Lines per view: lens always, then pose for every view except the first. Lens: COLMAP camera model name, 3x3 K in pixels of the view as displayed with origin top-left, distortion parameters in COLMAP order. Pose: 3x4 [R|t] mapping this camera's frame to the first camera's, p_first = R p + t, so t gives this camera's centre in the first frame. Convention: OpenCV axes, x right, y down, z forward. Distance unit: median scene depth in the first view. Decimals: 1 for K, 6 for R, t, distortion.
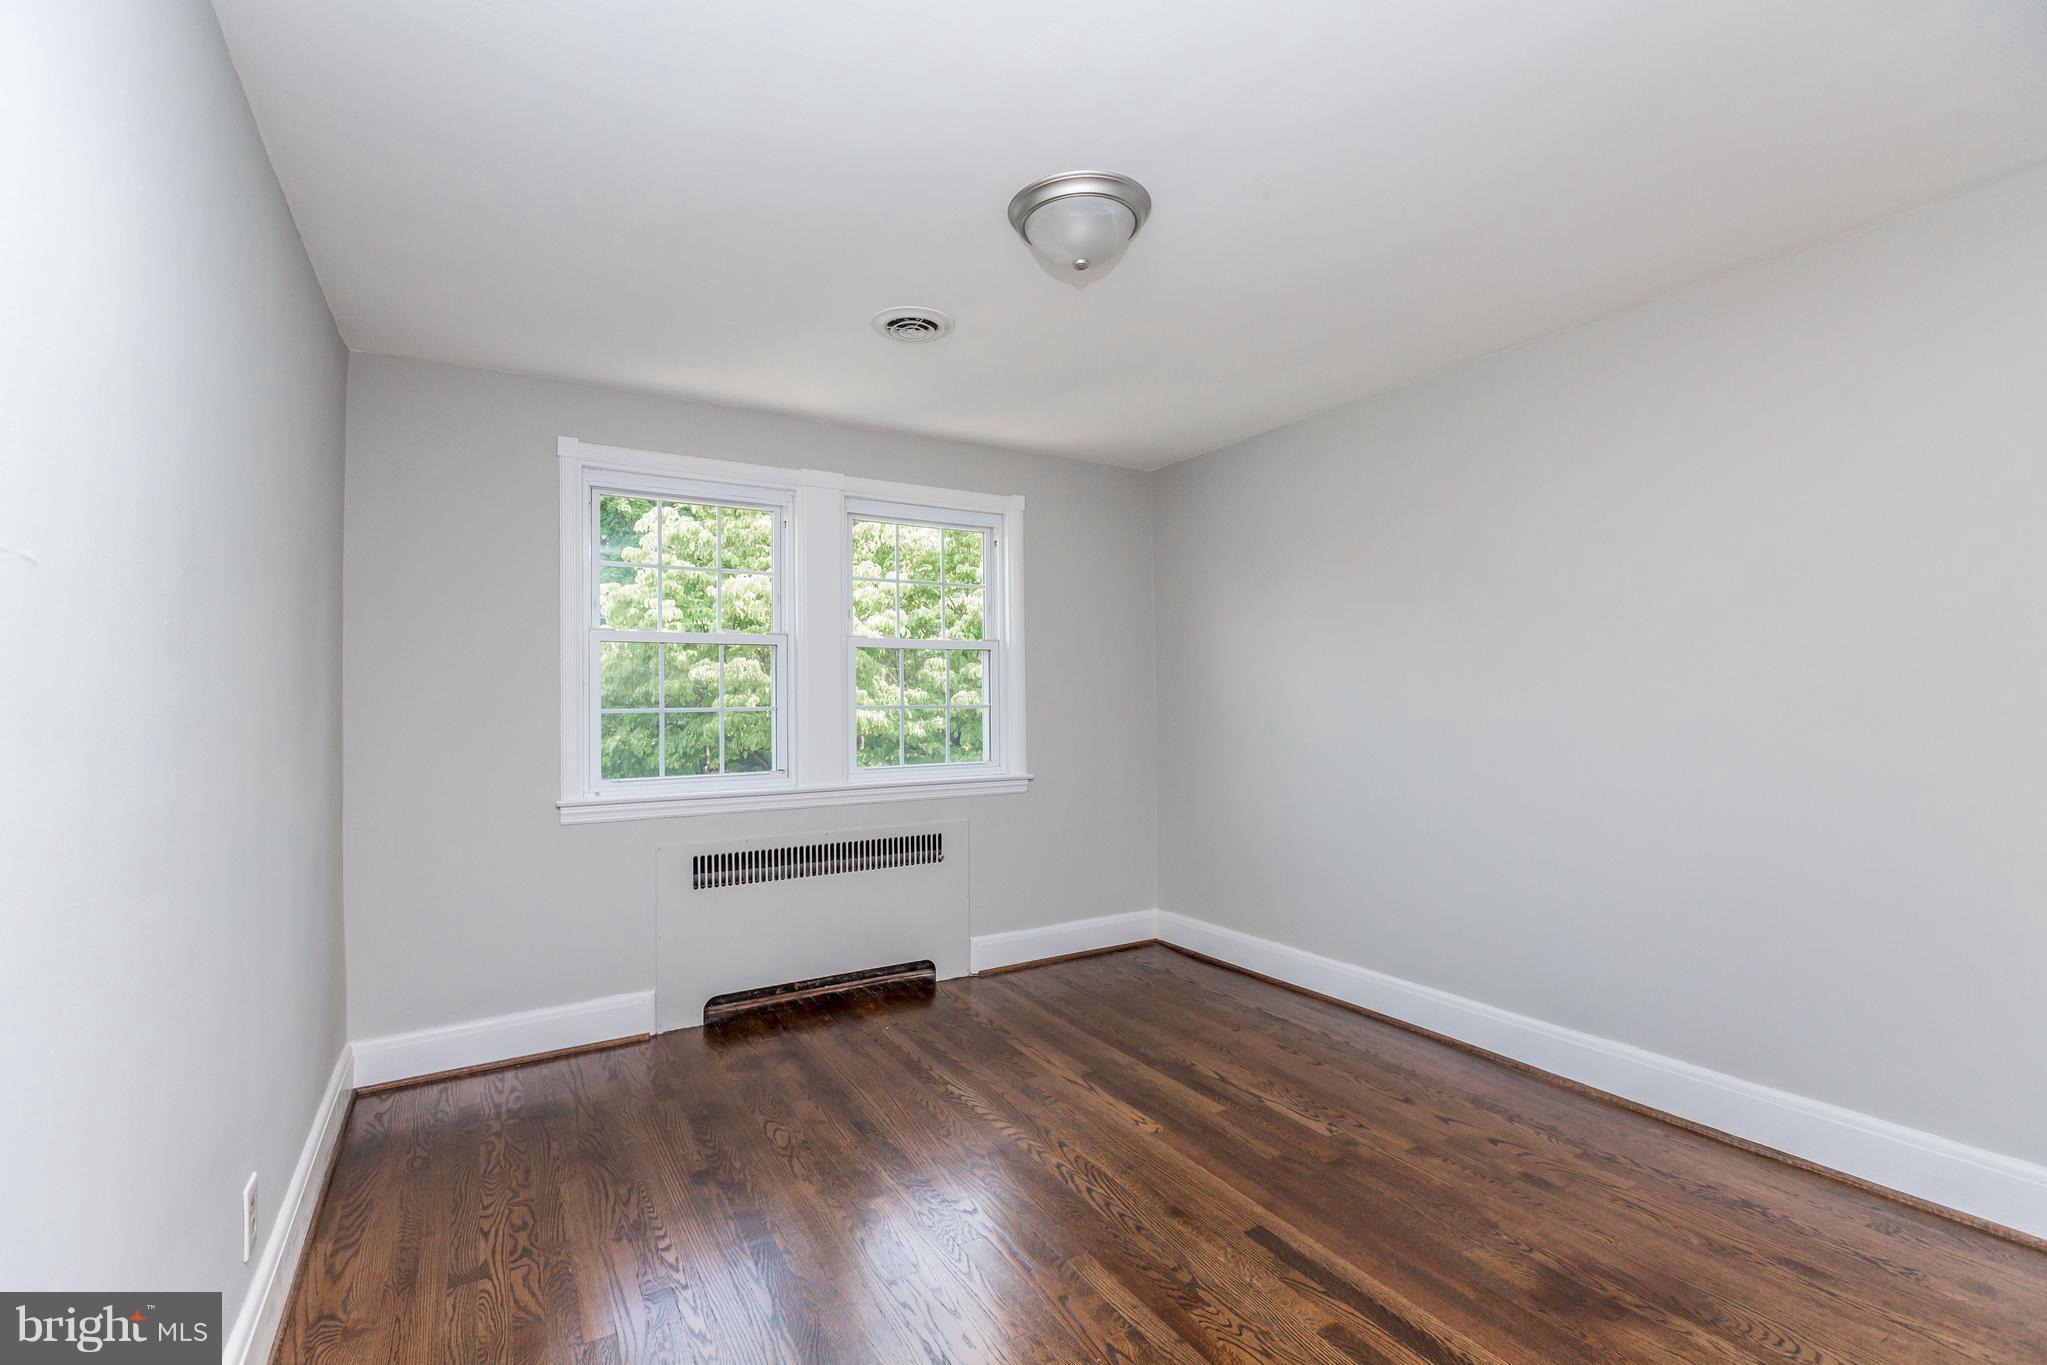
lens RADIAL K [[902.9, 0, 1019.7], [0, 902.9, 691.1], [0, 0, 1]] dist [0.000106, -0.000108]
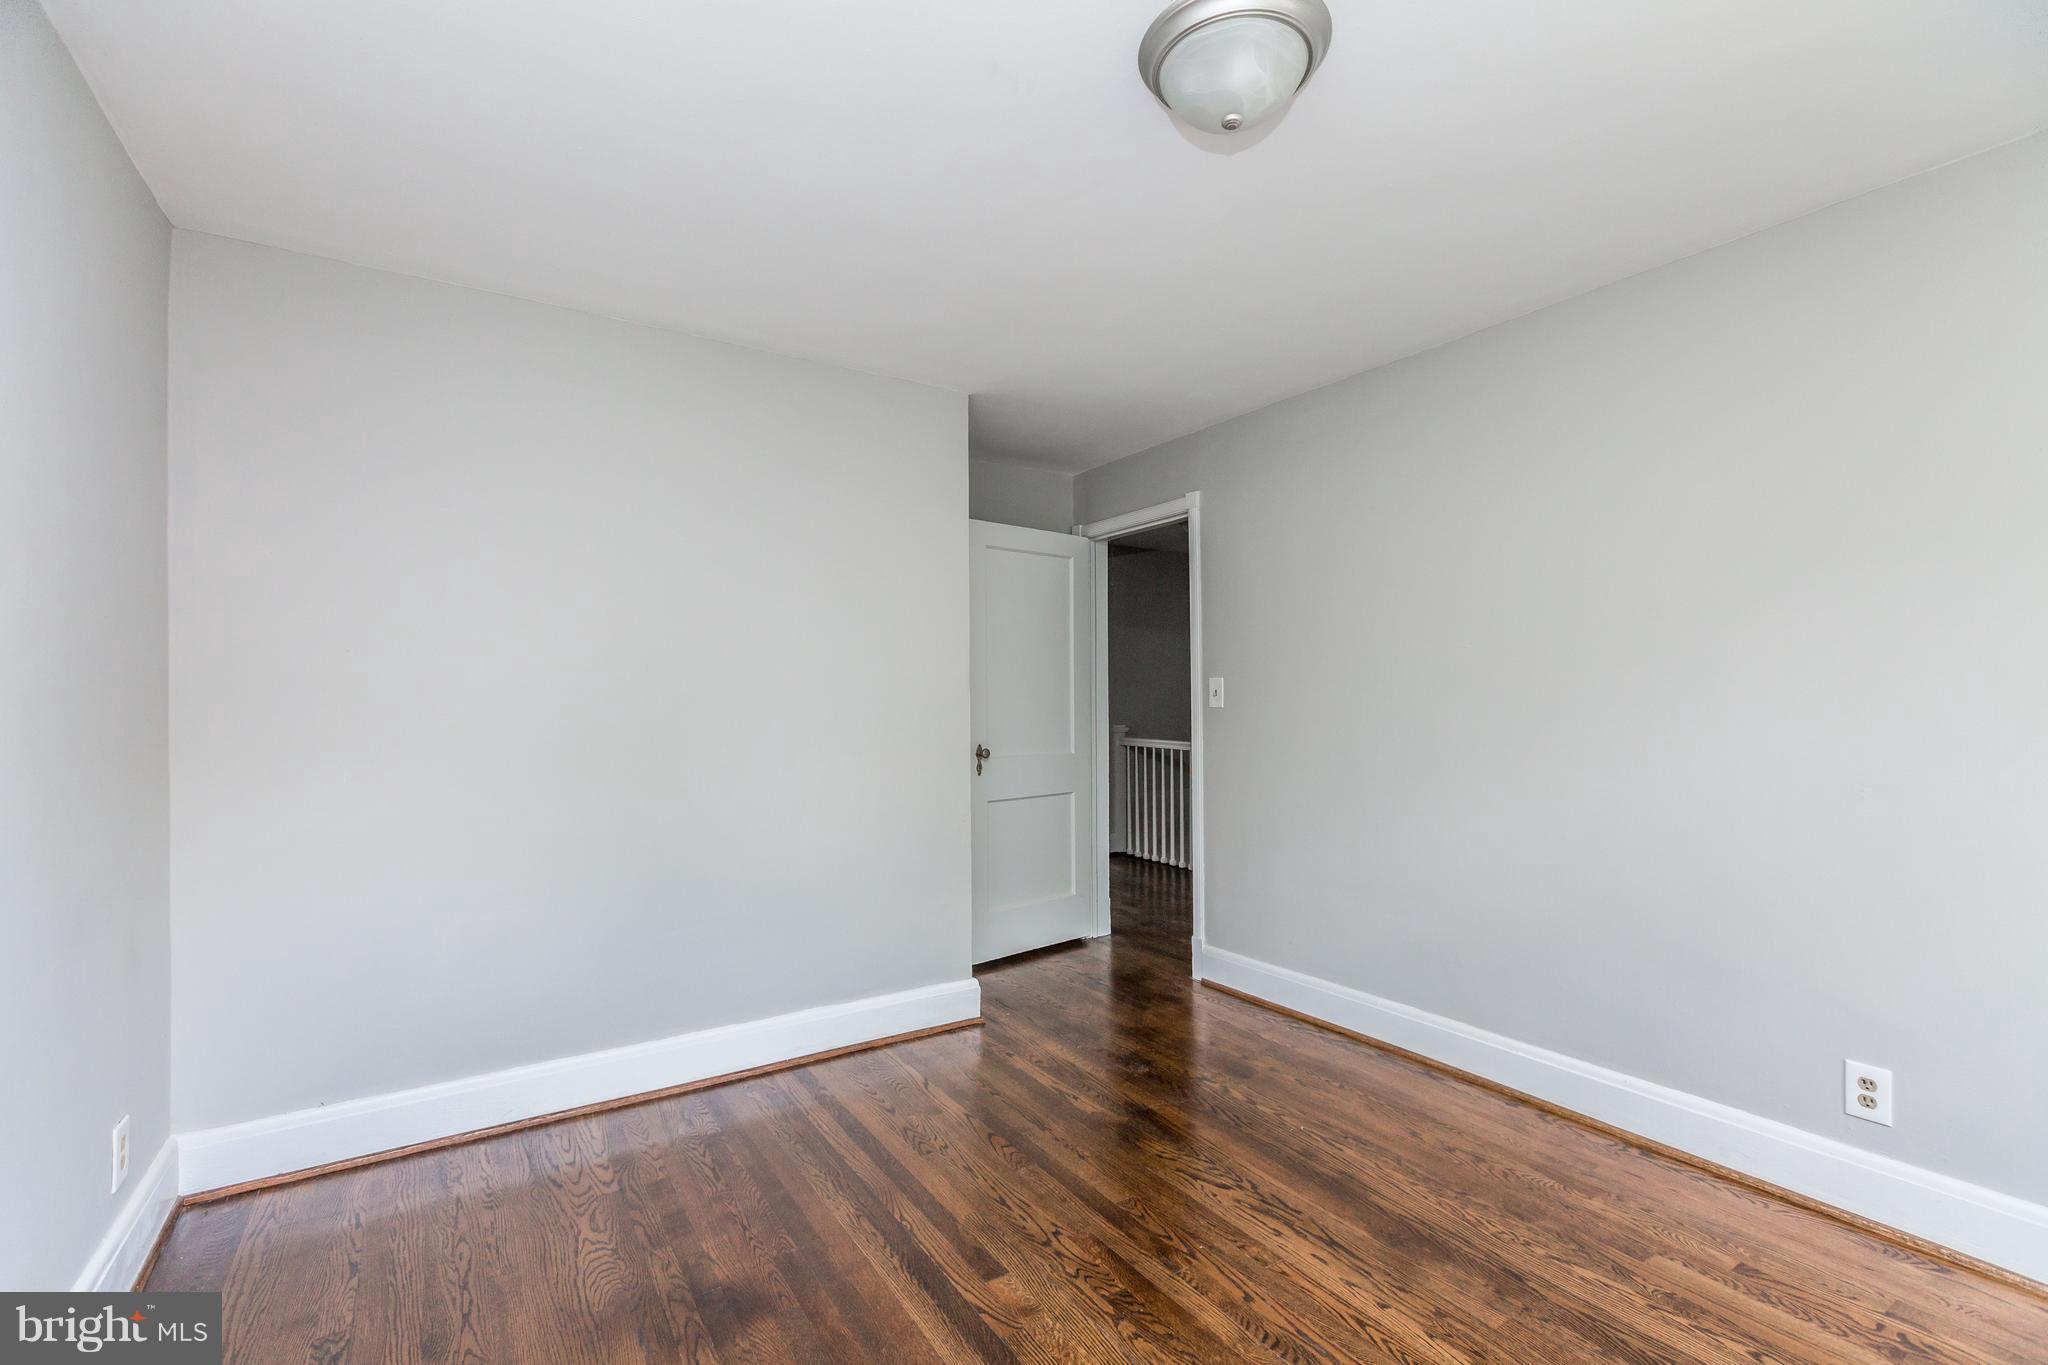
lens RADIAL K [[903.4, 0, 1020.2], [0, 903.4, 691.1], [0, 0, 1]] dist [0.000106, -0.000108]
pose [[-0.999217, 0.017760, -0.035369, 0.187737], [0.018218, 0.999754, -0.012670, 0.010659], [0.035135, -0.013304, -0.999294, 1.160124]]
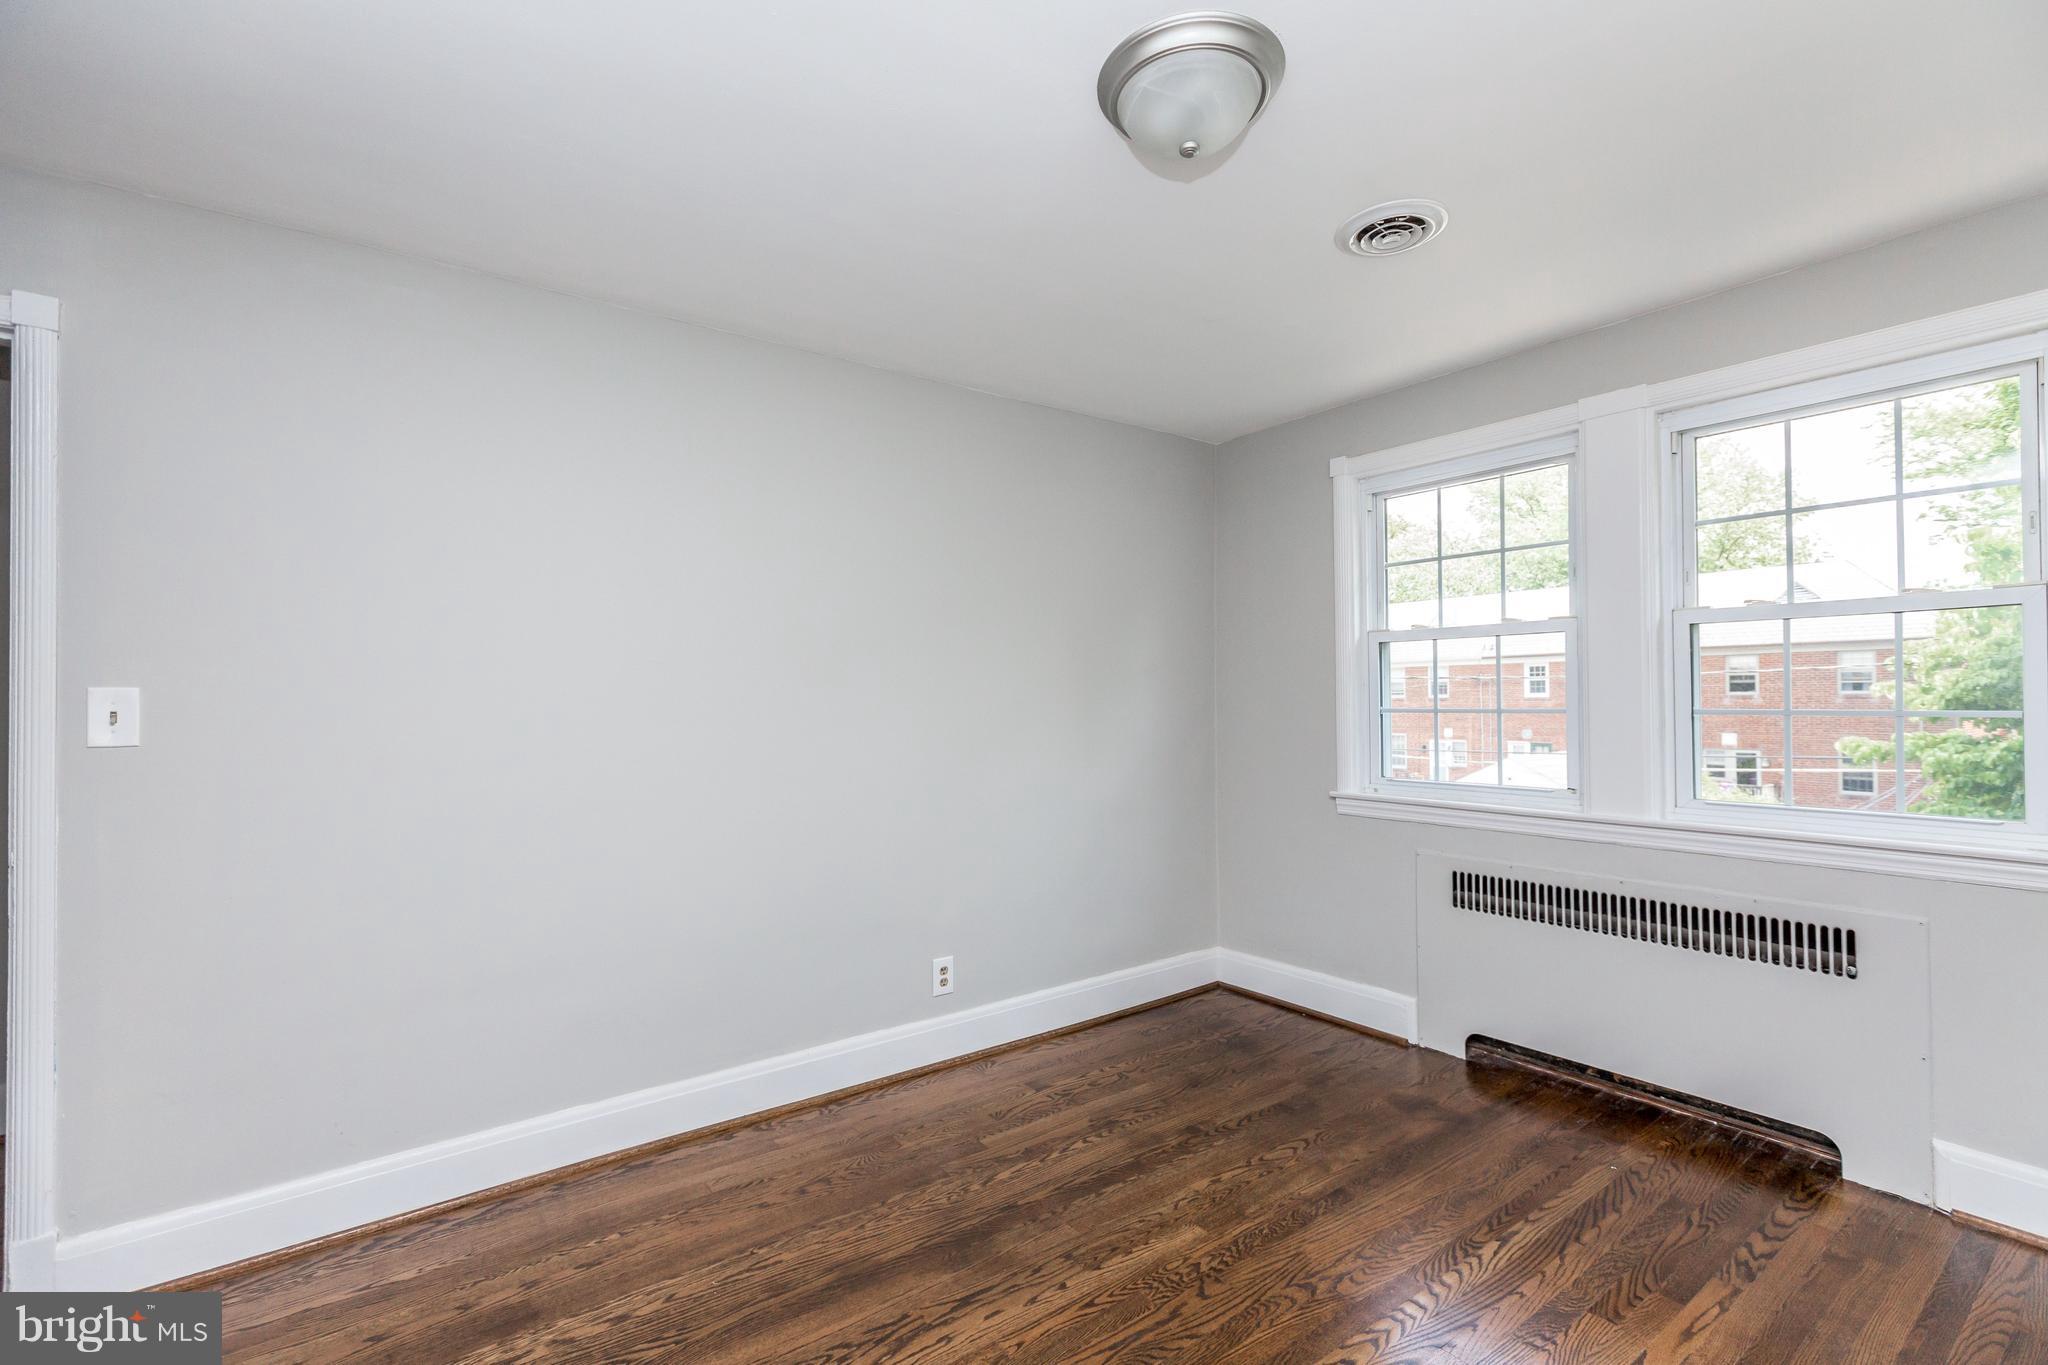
lens RADIAL K [[903.4, 0, 1020.2], [0, 903.4, 691.1], [0, 0, 1]] dist [0.000106, -0.000108]
pose [[0.102252, -0.002100, -0.994756, 0.547428], [0.014147, 0.999900, -0.000656, -0.005266], [0.994658, -0.014006, 0.102272, 0.510430]]
